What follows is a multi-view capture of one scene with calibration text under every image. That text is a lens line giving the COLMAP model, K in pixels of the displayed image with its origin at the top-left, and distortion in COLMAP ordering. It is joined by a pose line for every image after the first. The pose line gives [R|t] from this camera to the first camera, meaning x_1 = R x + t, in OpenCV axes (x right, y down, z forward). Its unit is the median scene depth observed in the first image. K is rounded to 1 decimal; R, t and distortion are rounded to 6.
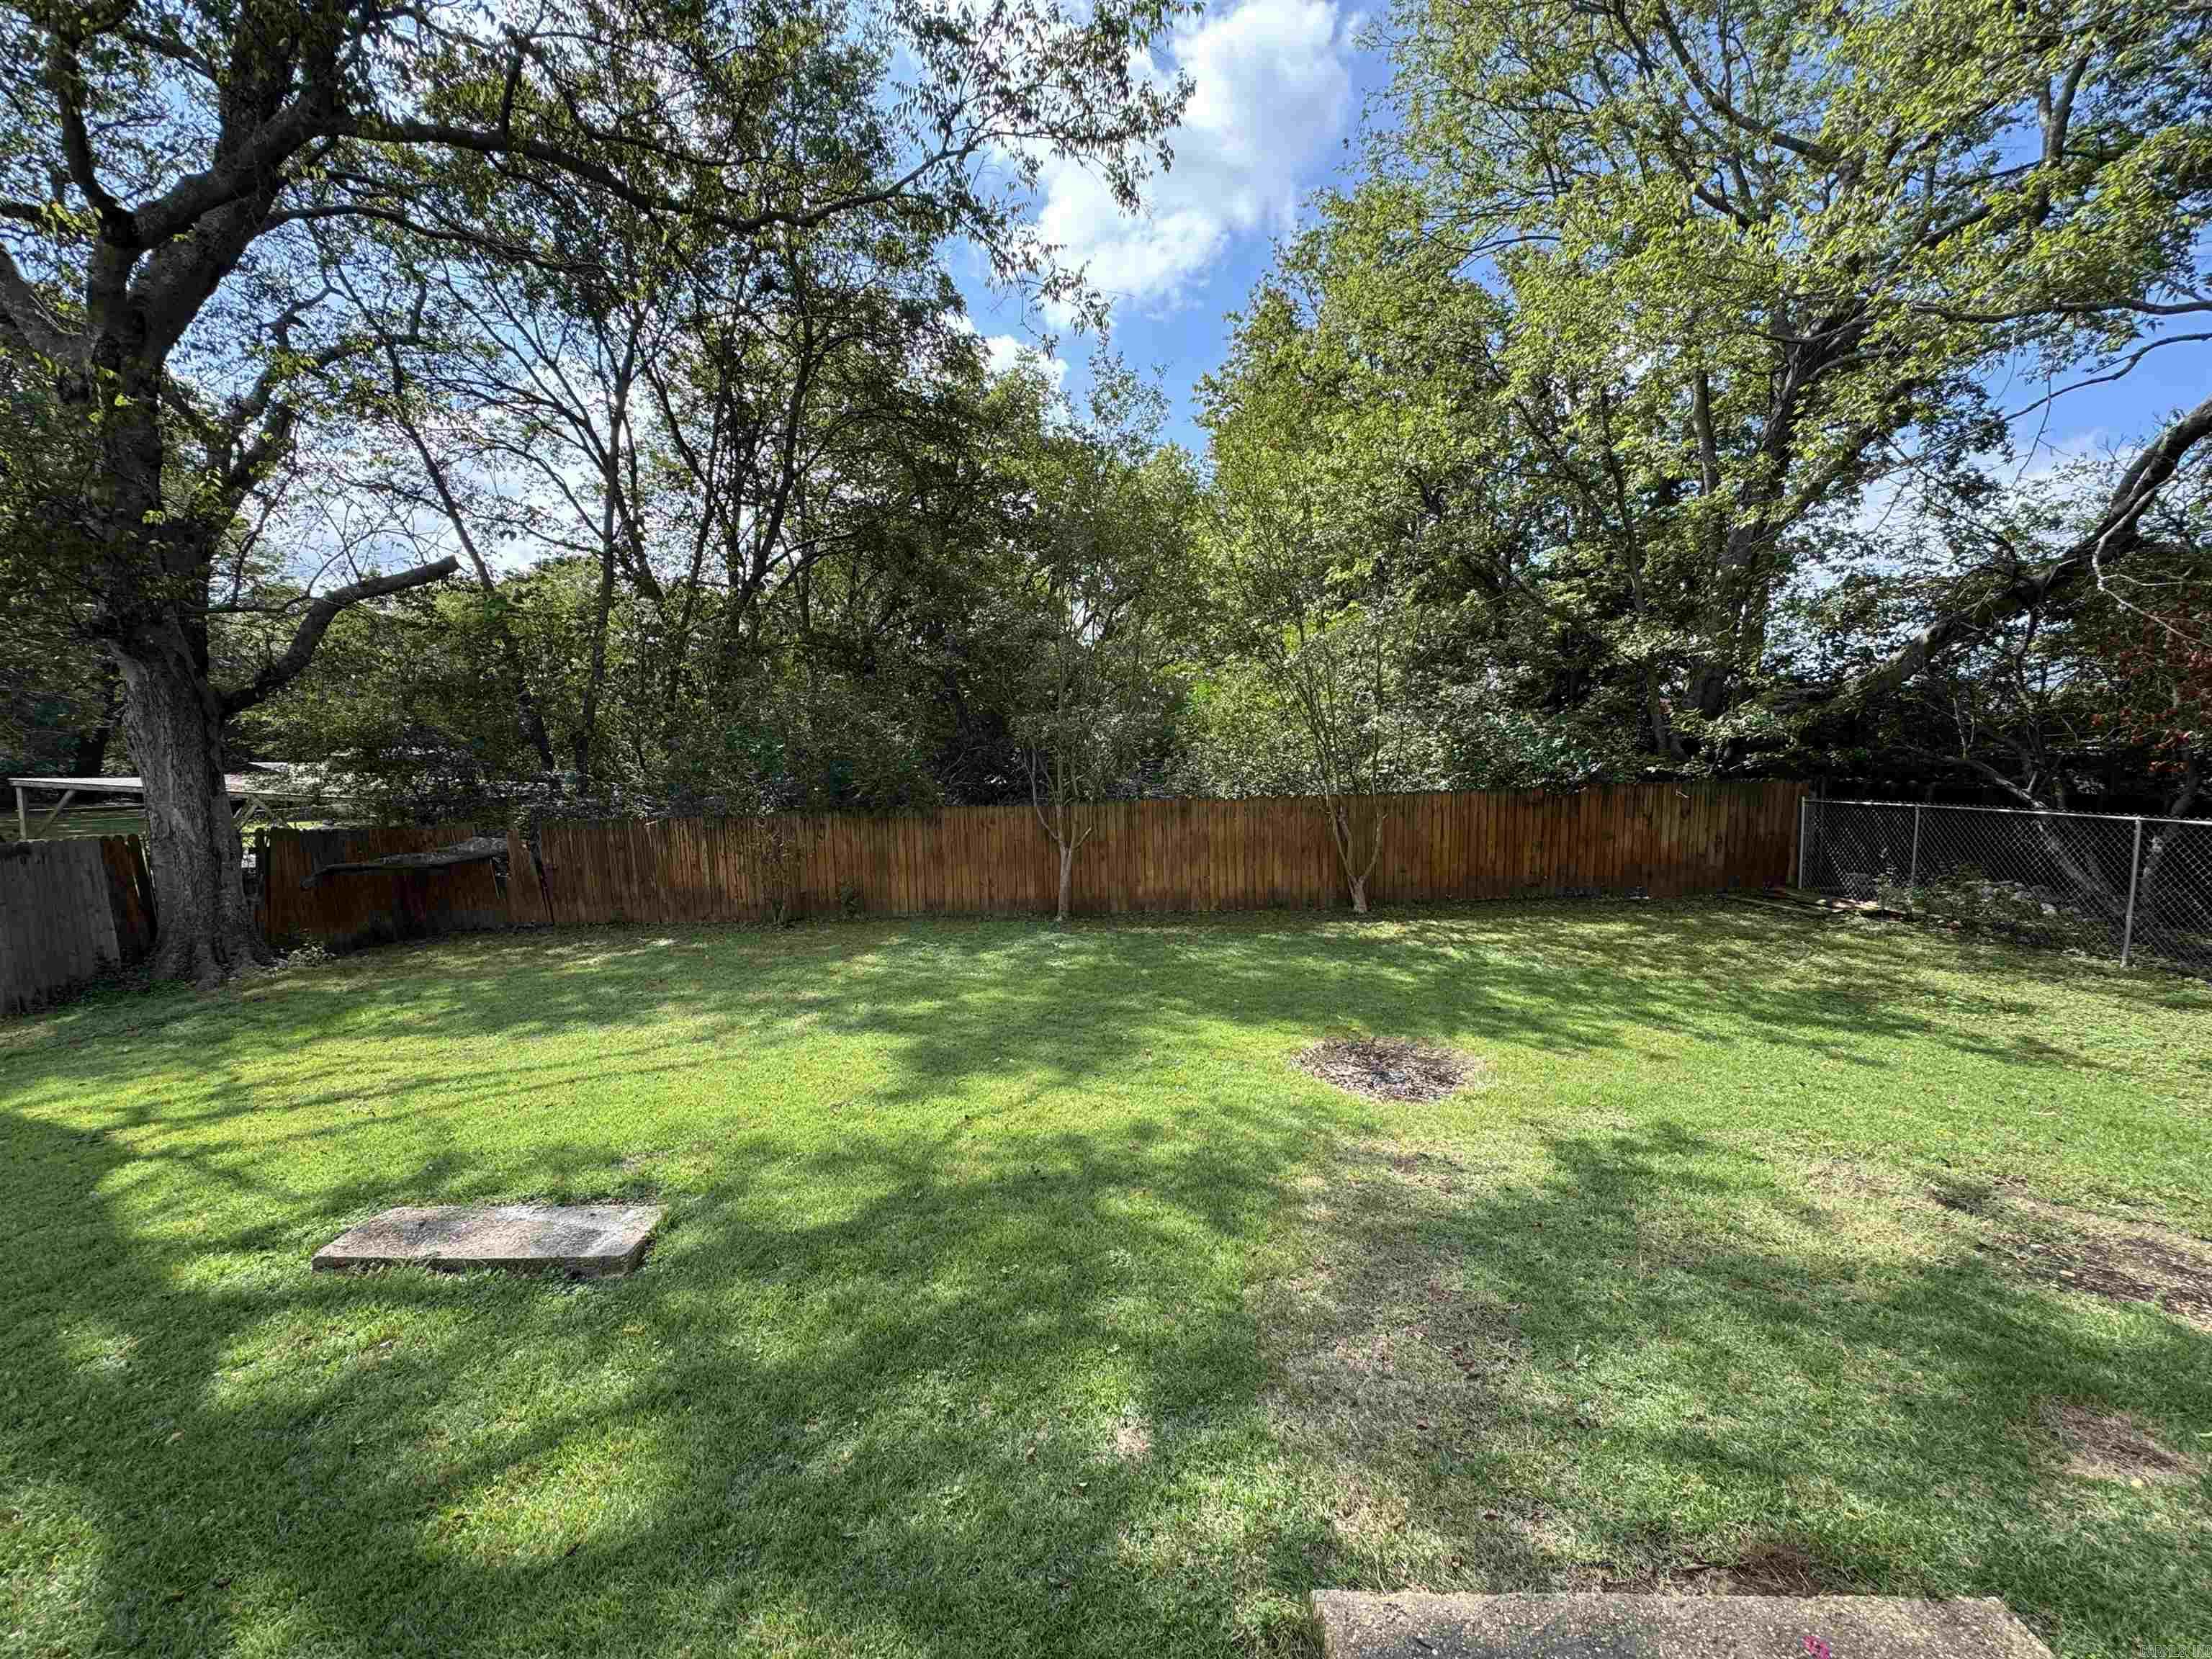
lens RADIAL K [[880.6, 0, 1106.0], [0, 880.6, 829.5], [0, 0, 1]] dist [-0.004131, 0.000420]
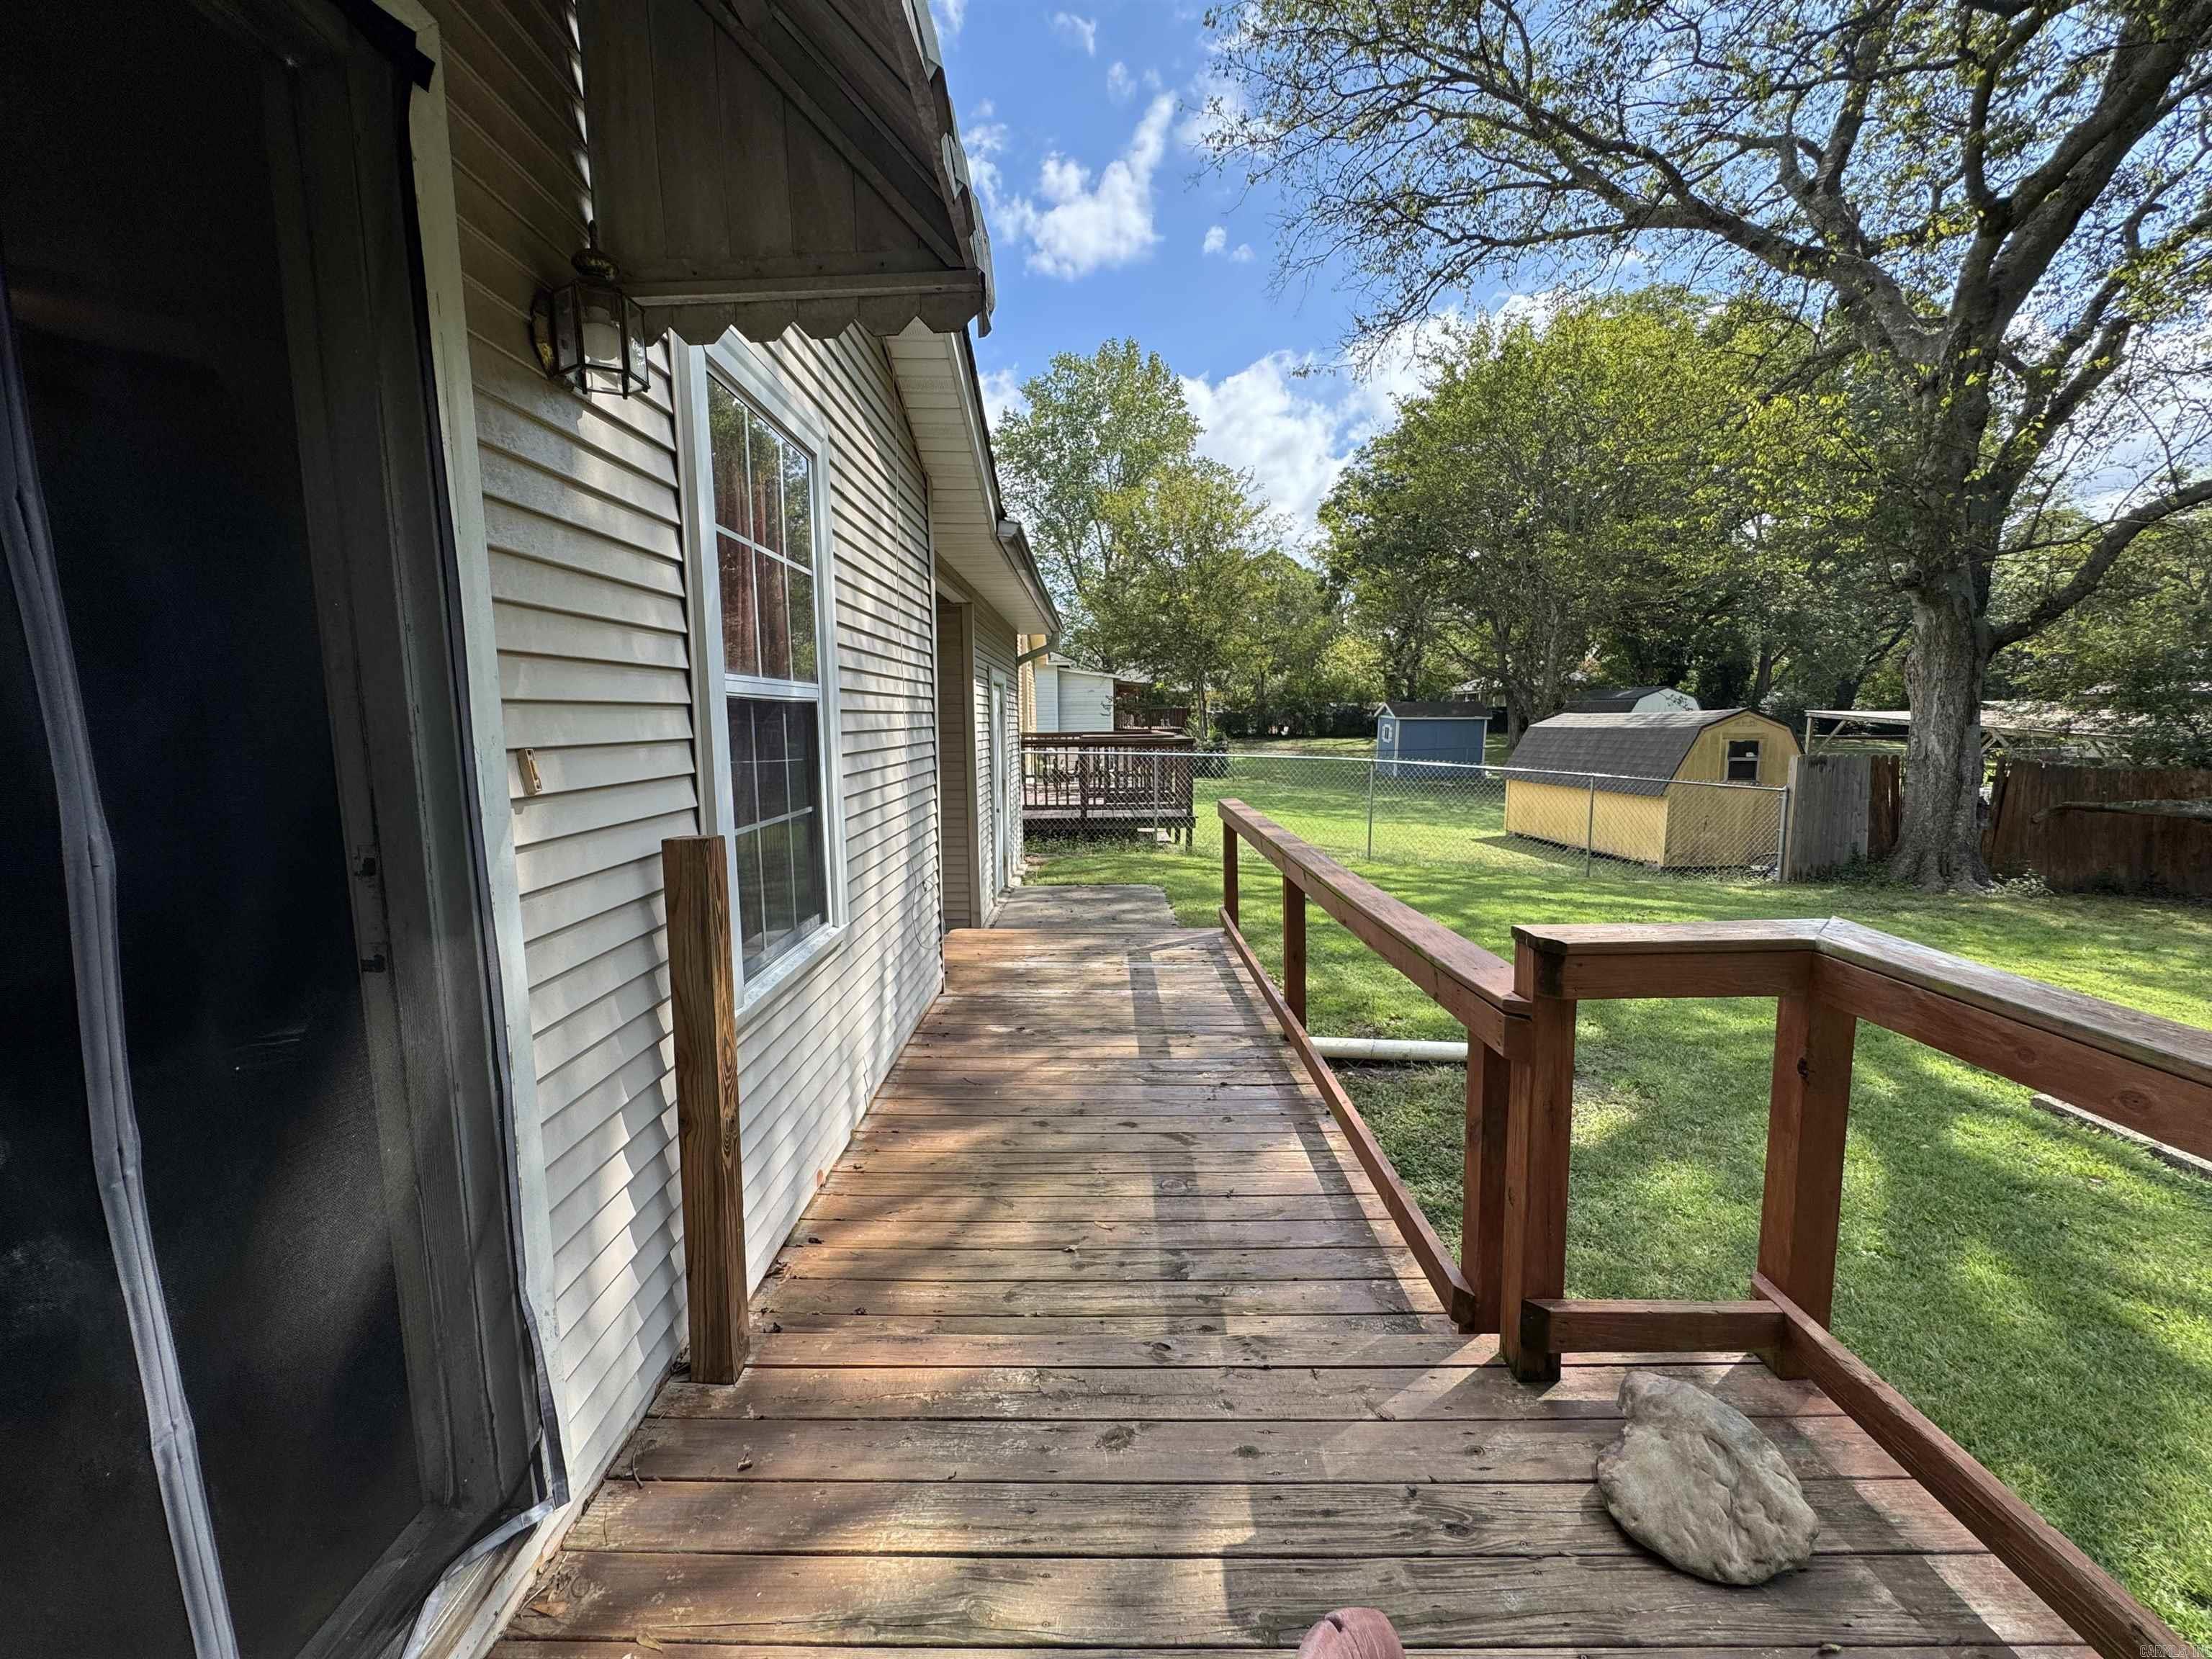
lens RADIAL K [[880.6, 0, 1106.0], [0, 880.6, 829.5], [0, 0, 1]] dist [-0.004131, 0.000420]
pose [[0.024108, 0.144325, -0.989237, 0.058357], [-0.078505, 0.986742, 0.142048, 0.016496], [0.996622, 0.074236, 0.035119, -0.097425]]
